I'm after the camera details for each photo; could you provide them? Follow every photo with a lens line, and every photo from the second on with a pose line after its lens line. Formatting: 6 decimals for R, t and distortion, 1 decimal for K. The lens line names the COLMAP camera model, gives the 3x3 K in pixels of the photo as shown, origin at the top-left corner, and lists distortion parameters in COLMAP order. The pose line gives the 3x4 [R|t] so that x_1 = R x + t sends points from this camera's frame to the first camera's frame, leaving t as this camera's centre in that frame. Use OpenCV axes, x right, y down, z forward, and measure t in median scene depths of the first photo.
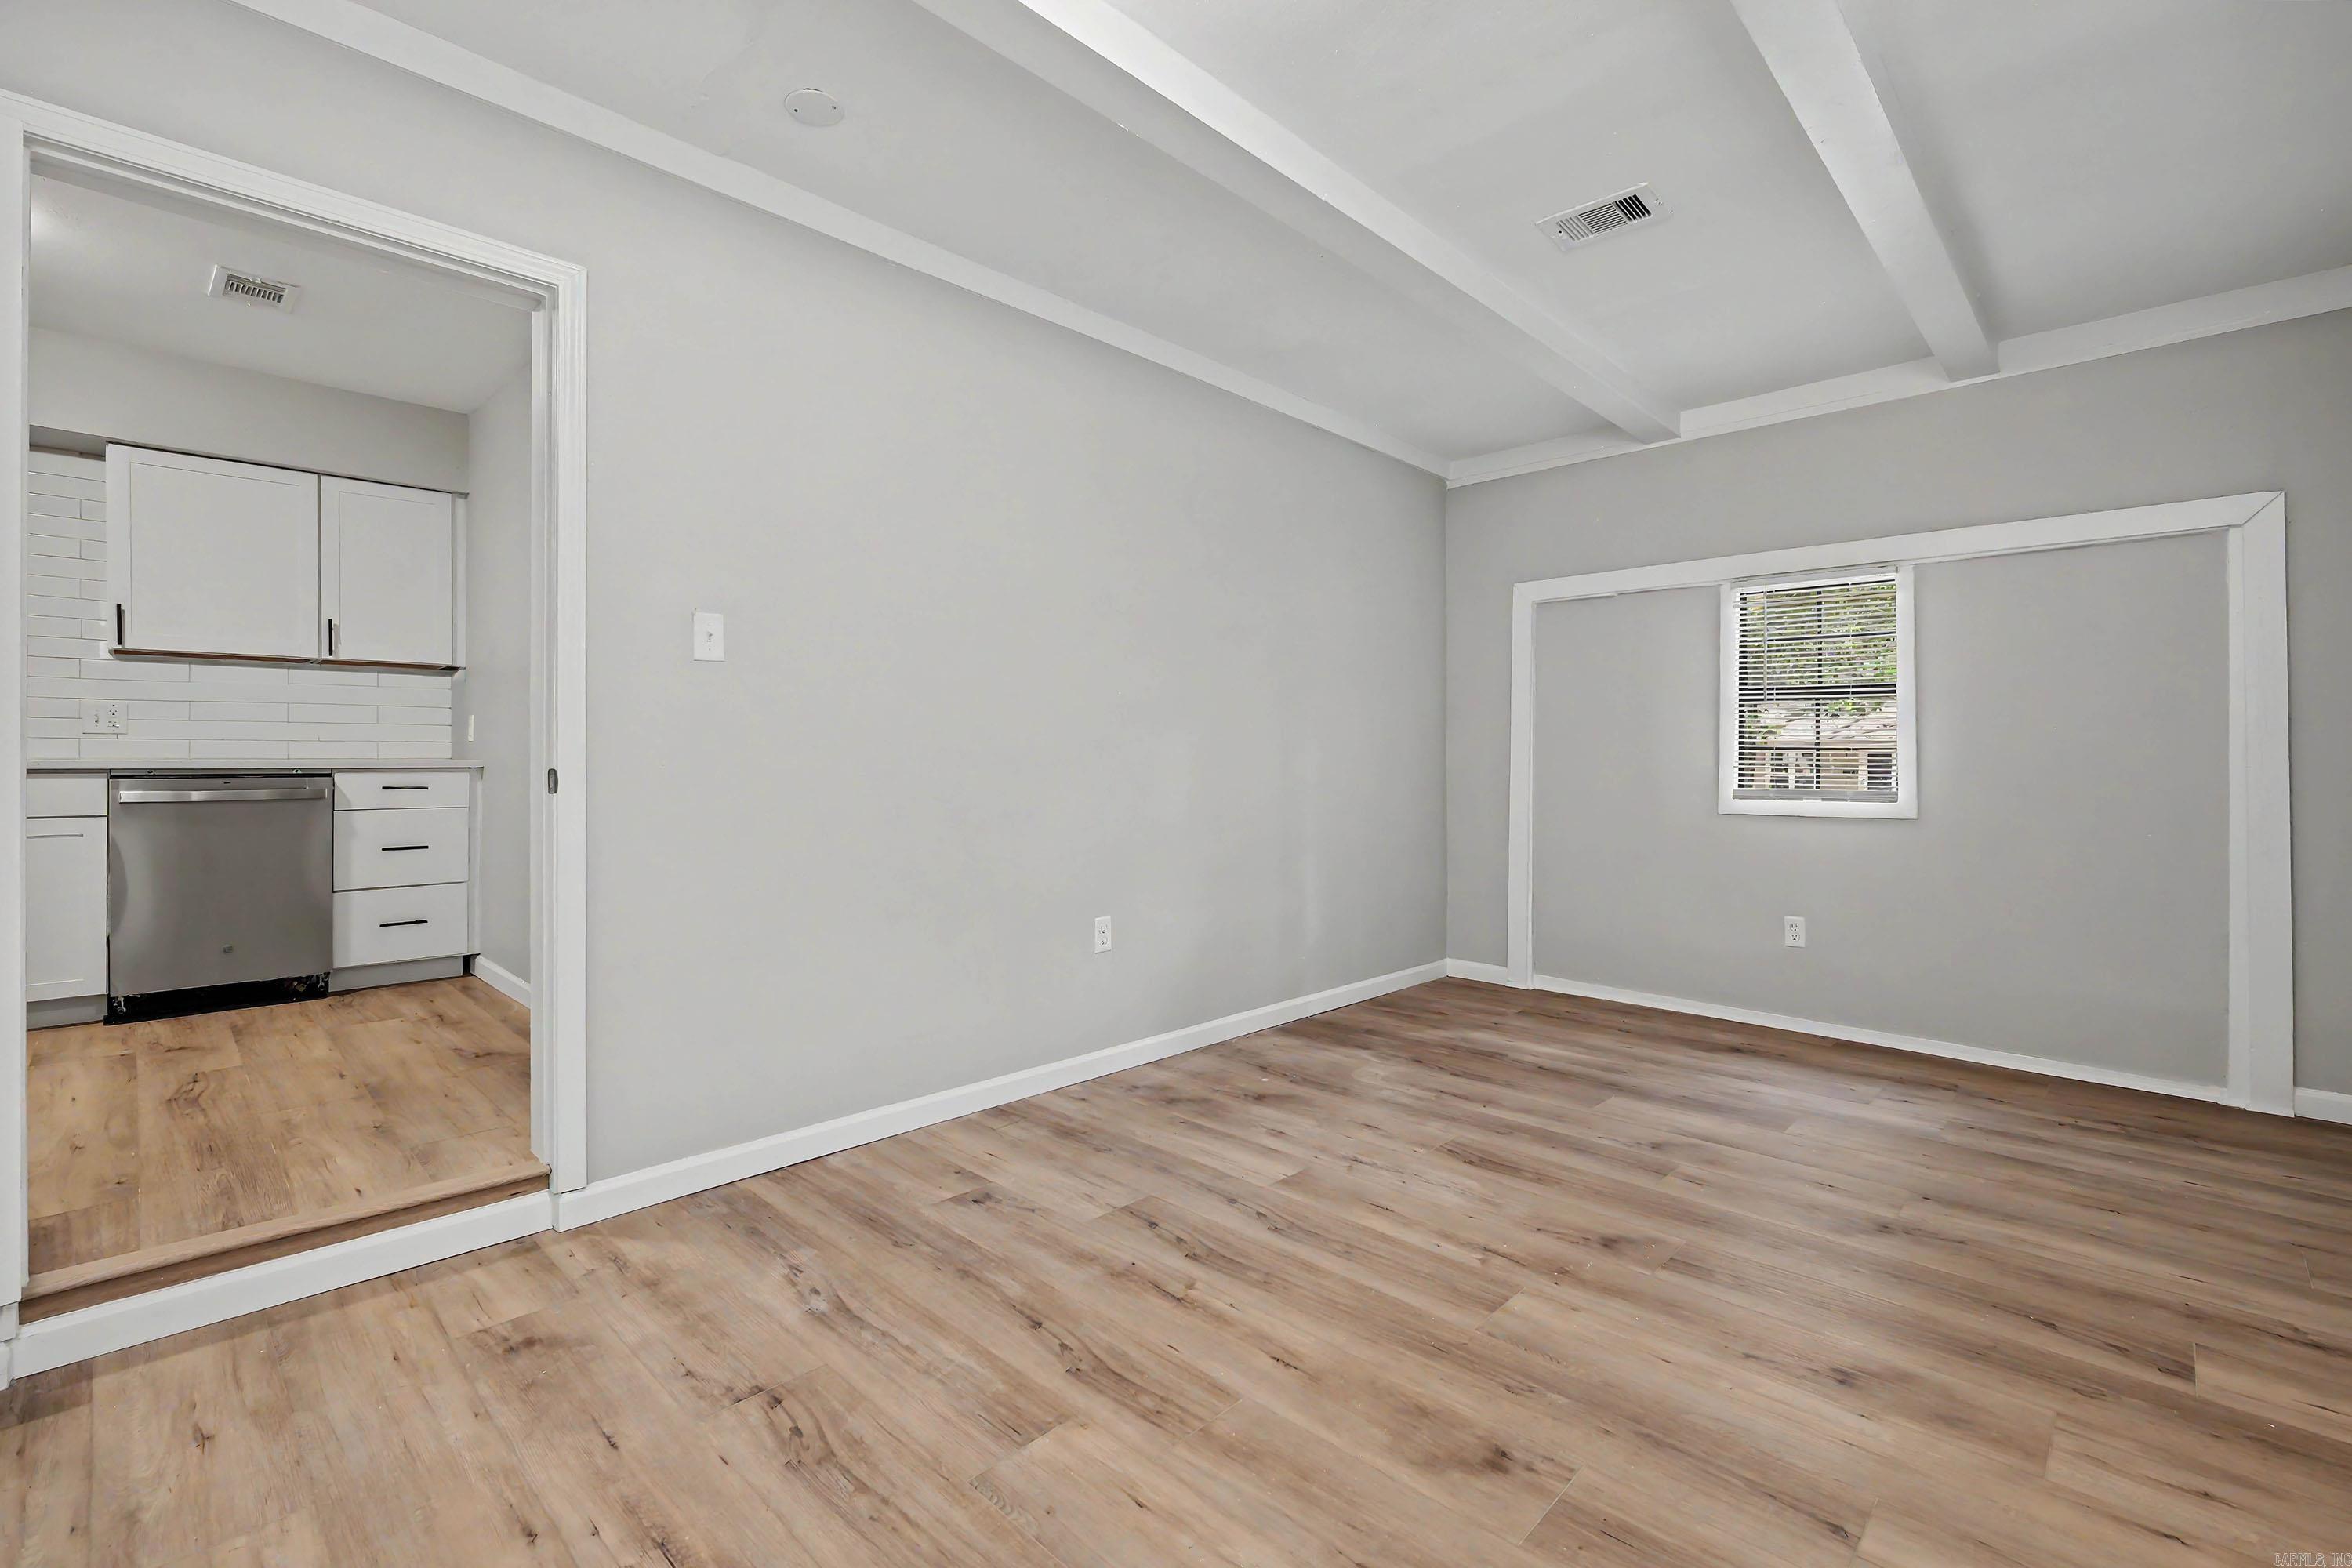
lens RADIAL K [[1037.1, 0, 1177.1], [0, 1037.1, 779.1], [0, 0, 1]] dist [-0.002494, 0.000370]
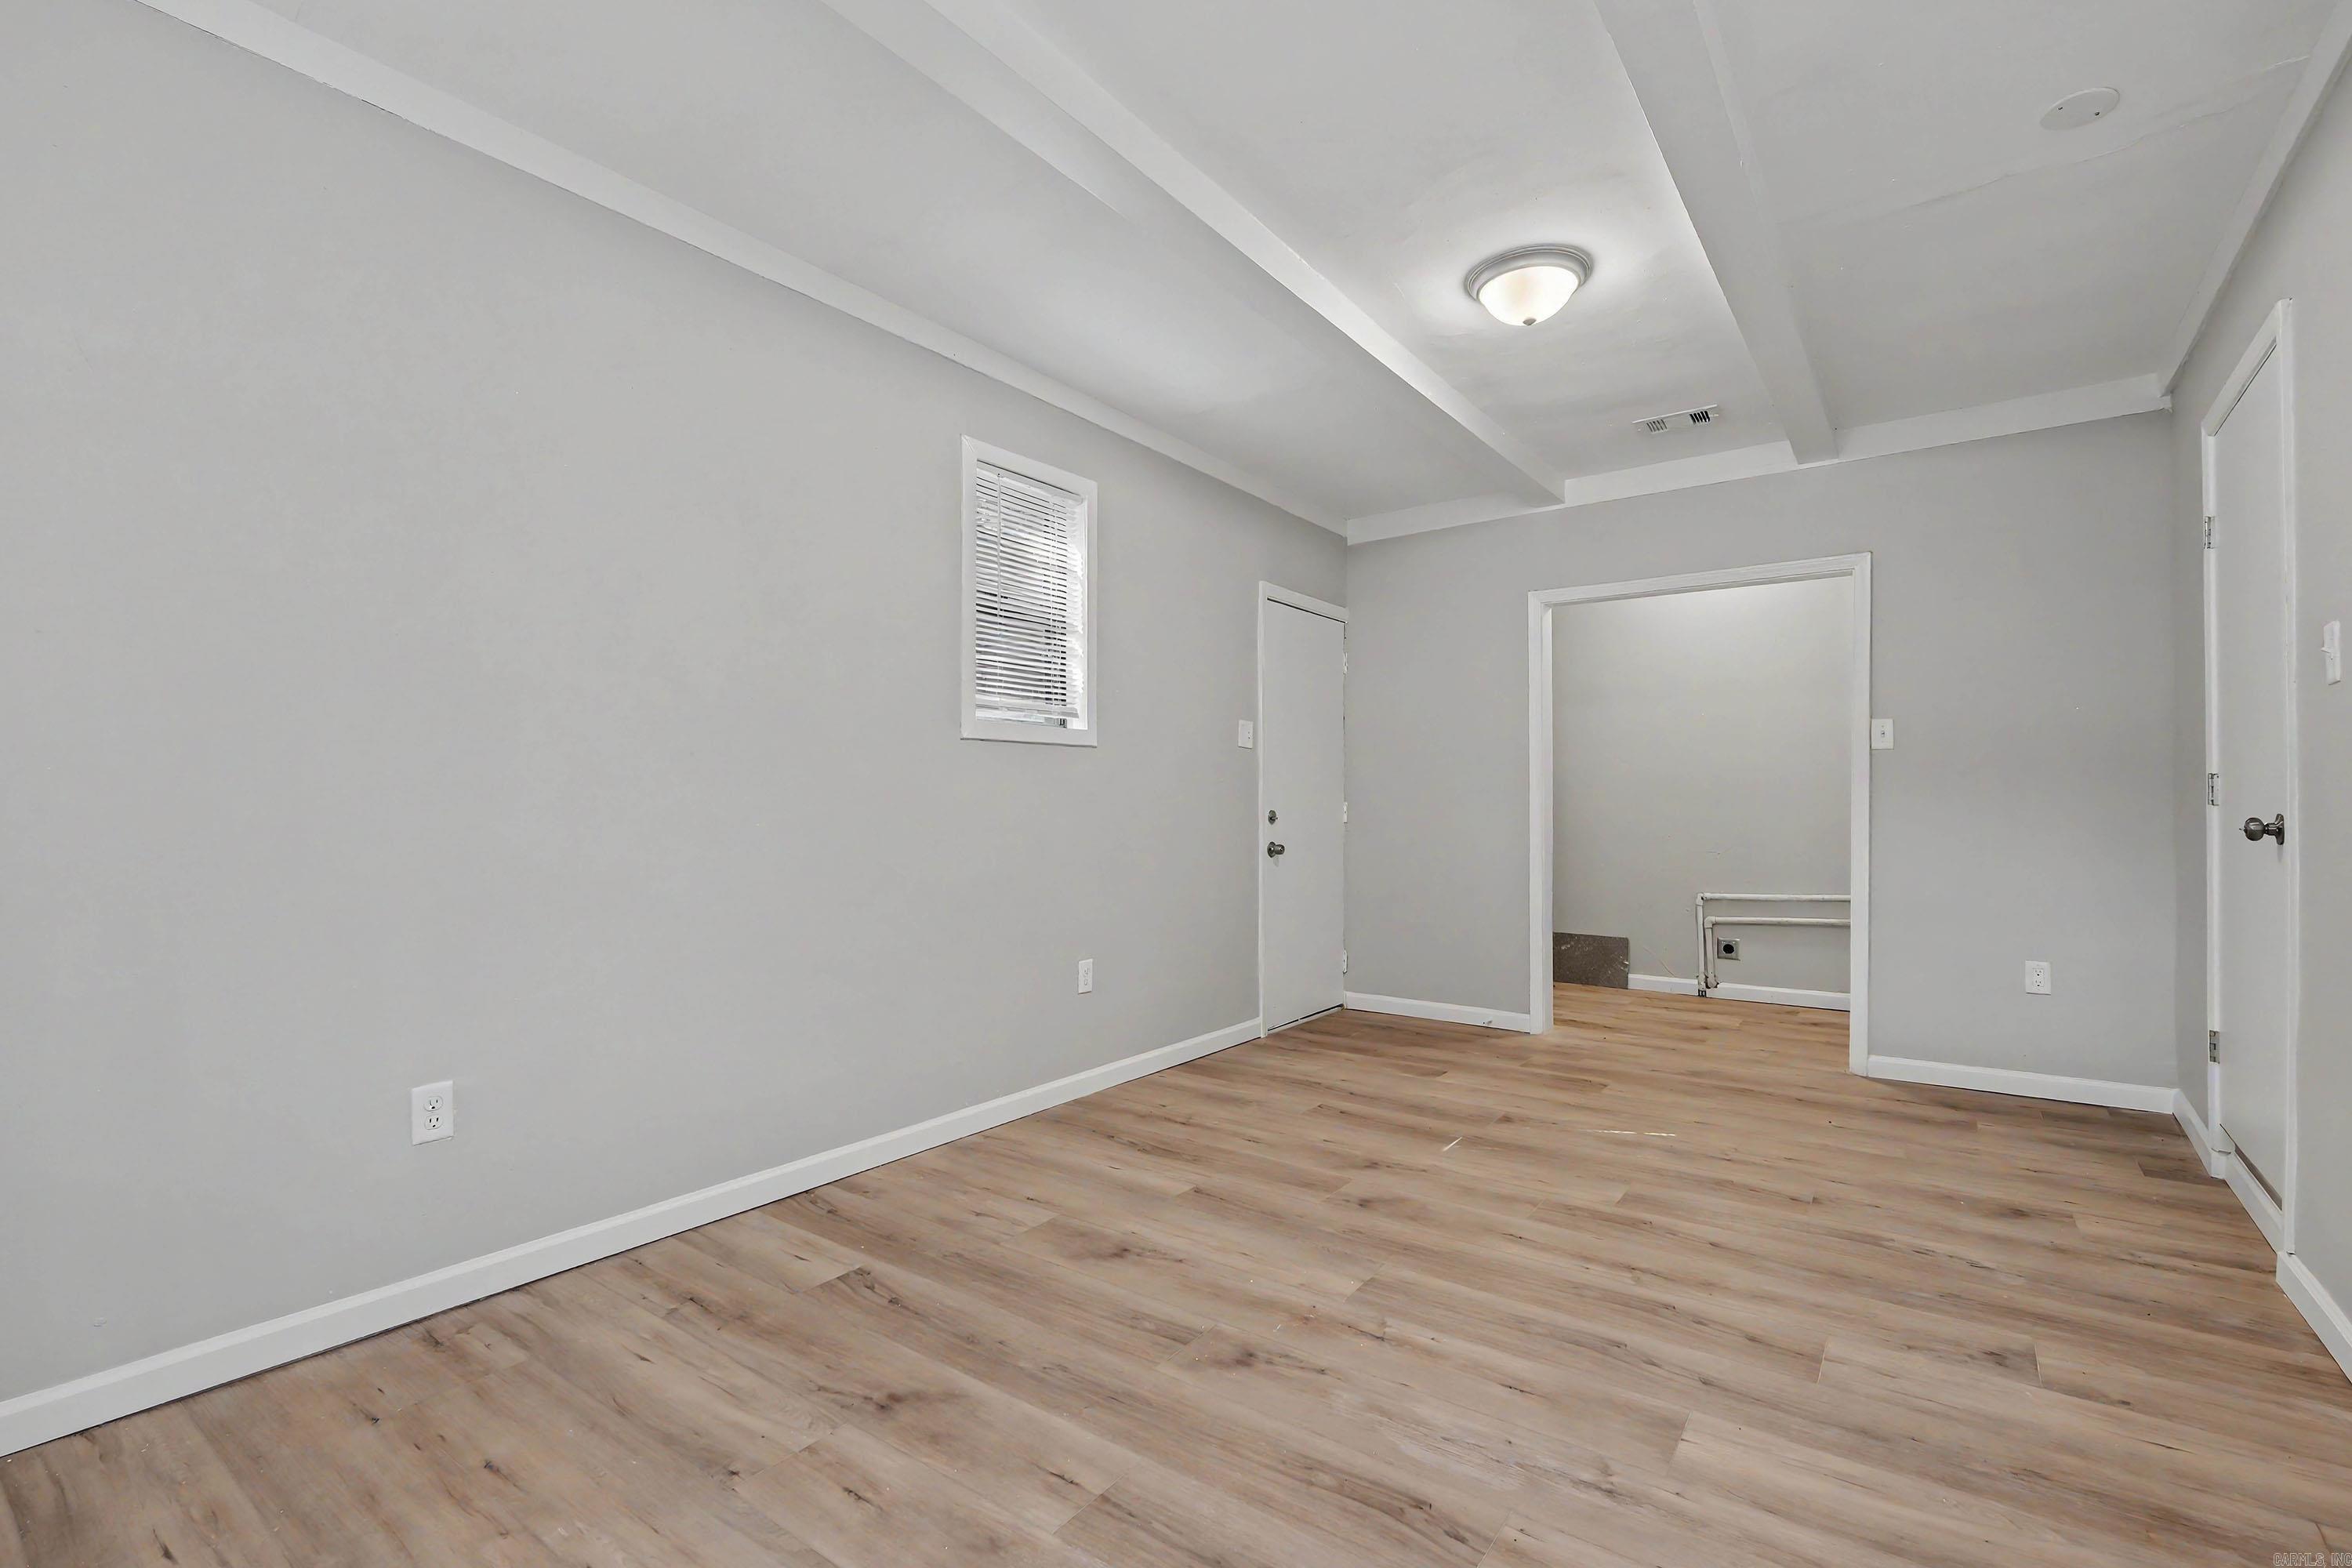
lens RADIAL K [[1041.1, 0, 1179.8], [0, 1041.1, 779.7], [0, 0, 1]] dist [-0.001068, -0.000406]
pose [[-0.990916, -0.008621, -0.134203, 0.616401], [-0.008611, 0.999963, -0.000649, -0.037808], [0.134203, 0.000513, -0.990954, 1.930308]]
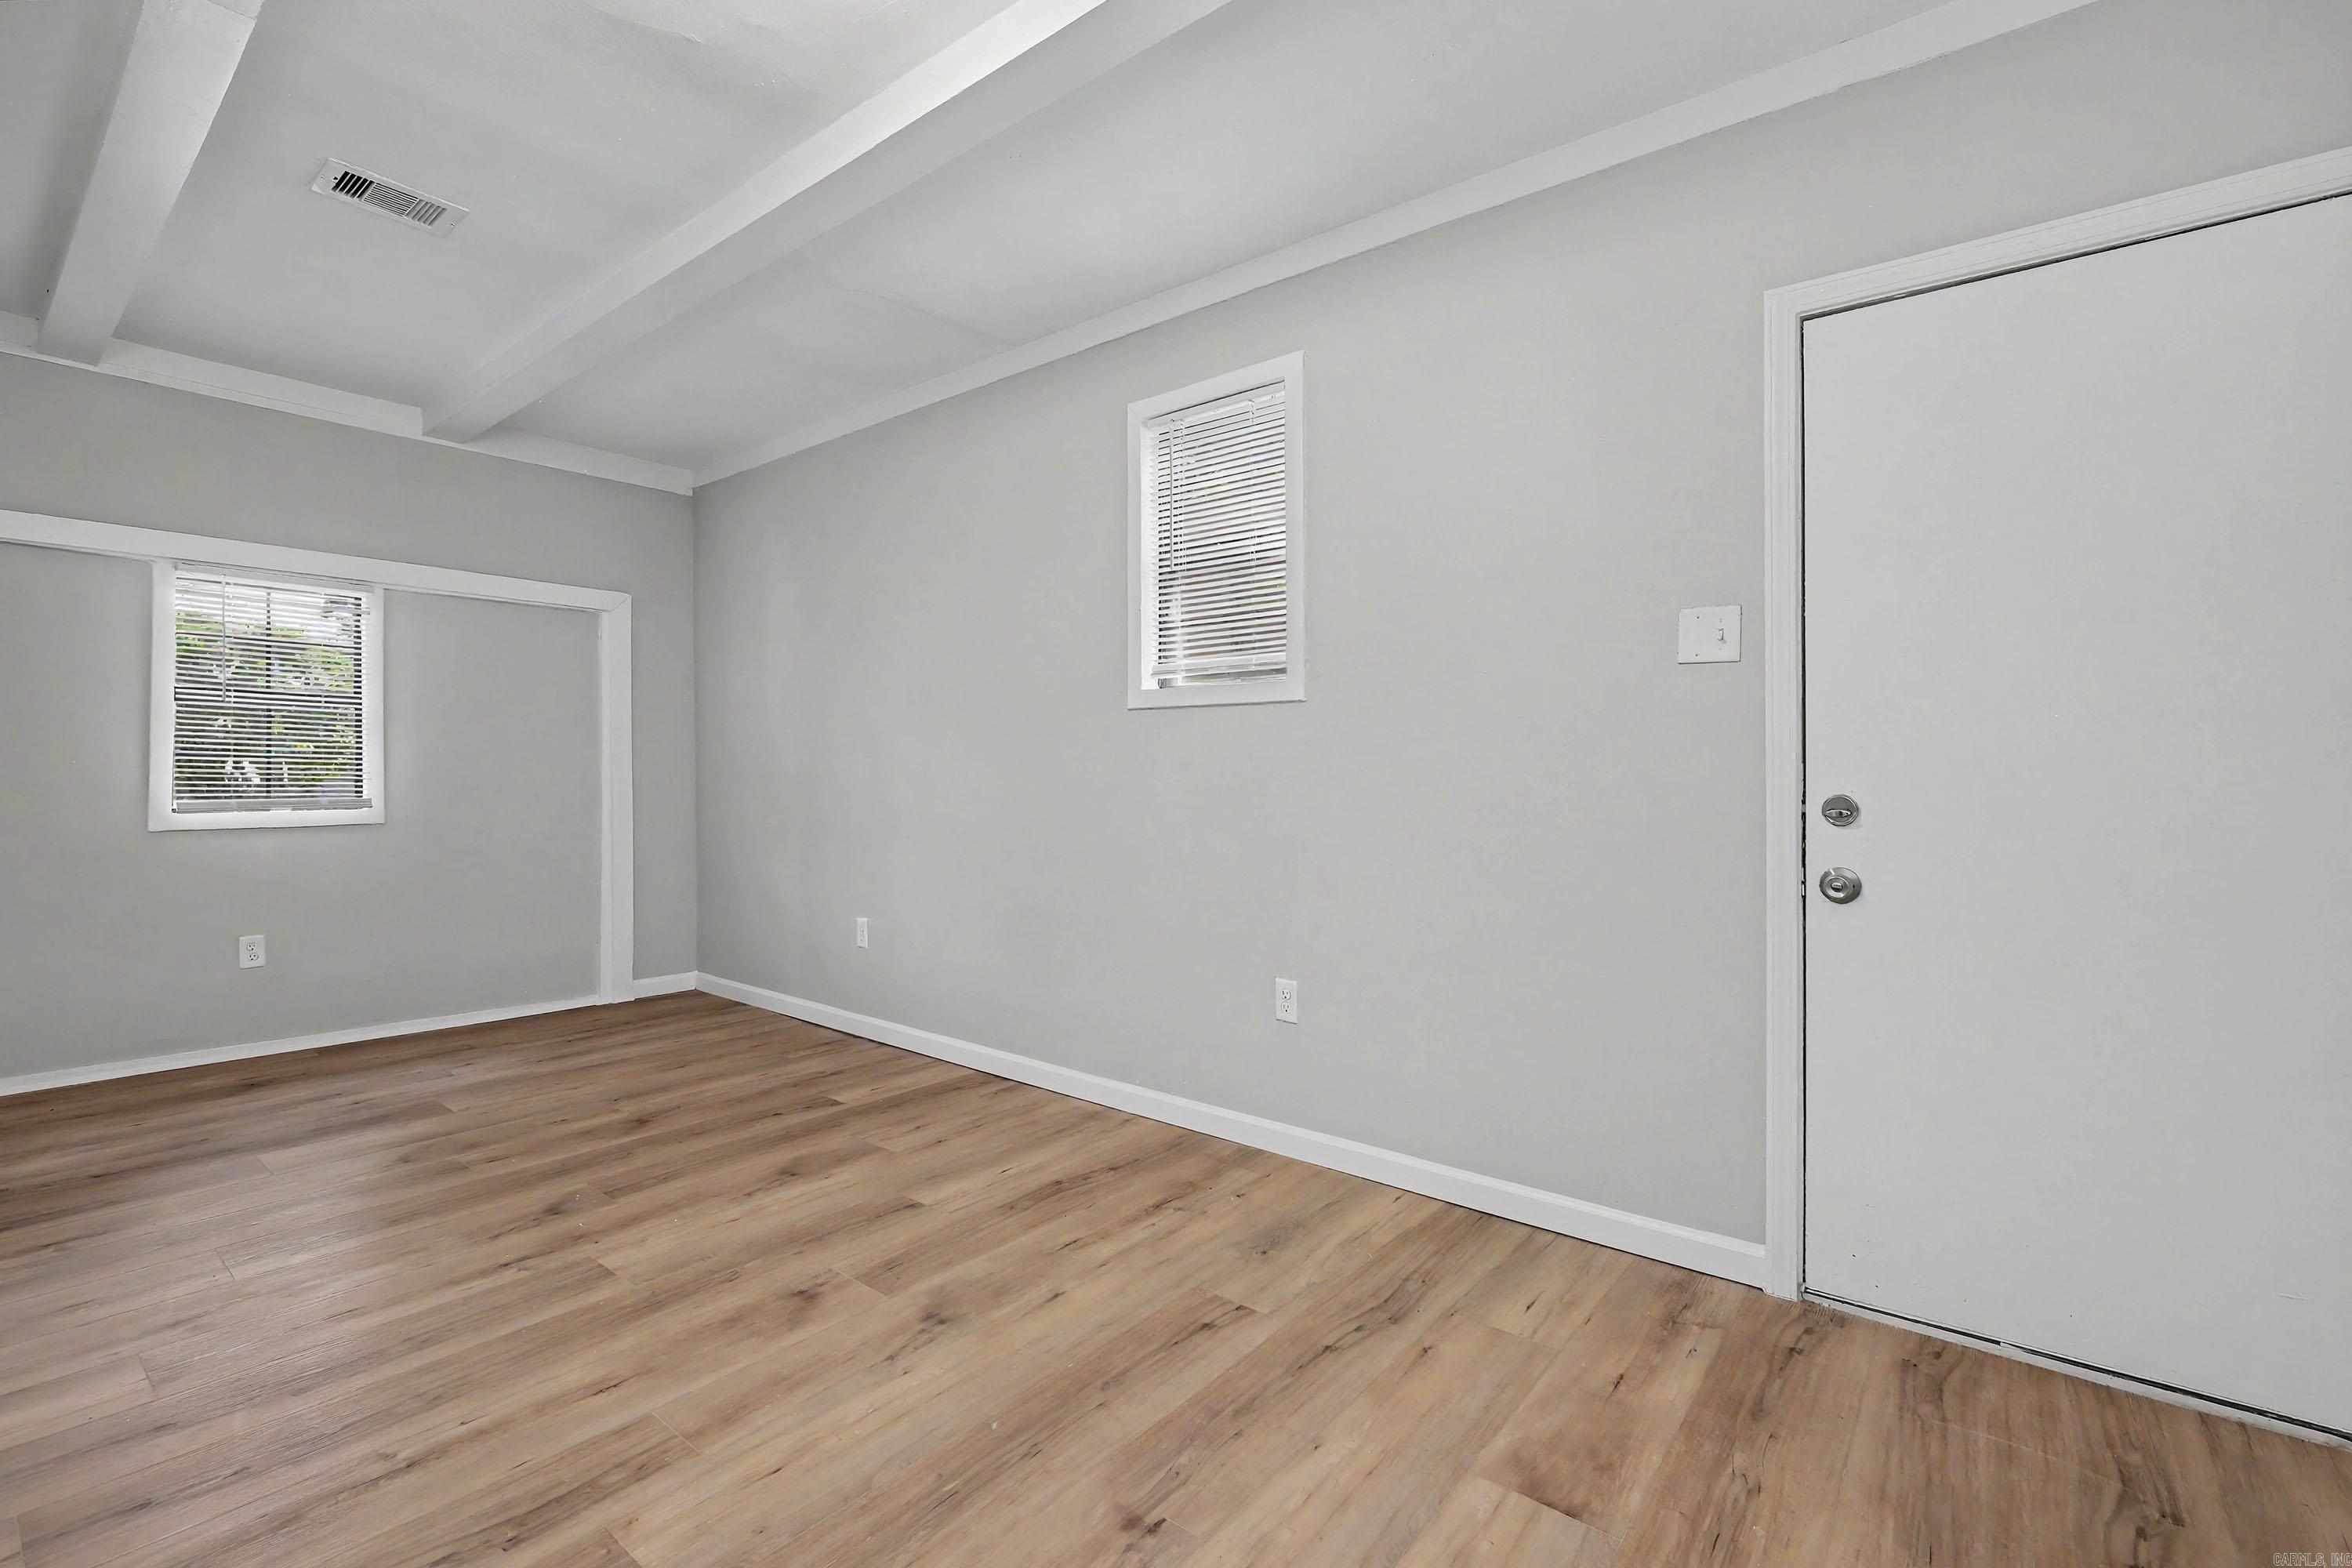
lens RADIAL K [[1037.1, 0, 1177.1], [0, 1037.1, 779.1], [0, 0, 1]] dist [-0.002494, 0.000370]
pose [[-0.089604, -0.008850, 0.995938, -0.755380], [0.016422, 0.999811, 0.010361, -0.009316], [-0.995842, 0.017284, -0.089442, 0.452080]]
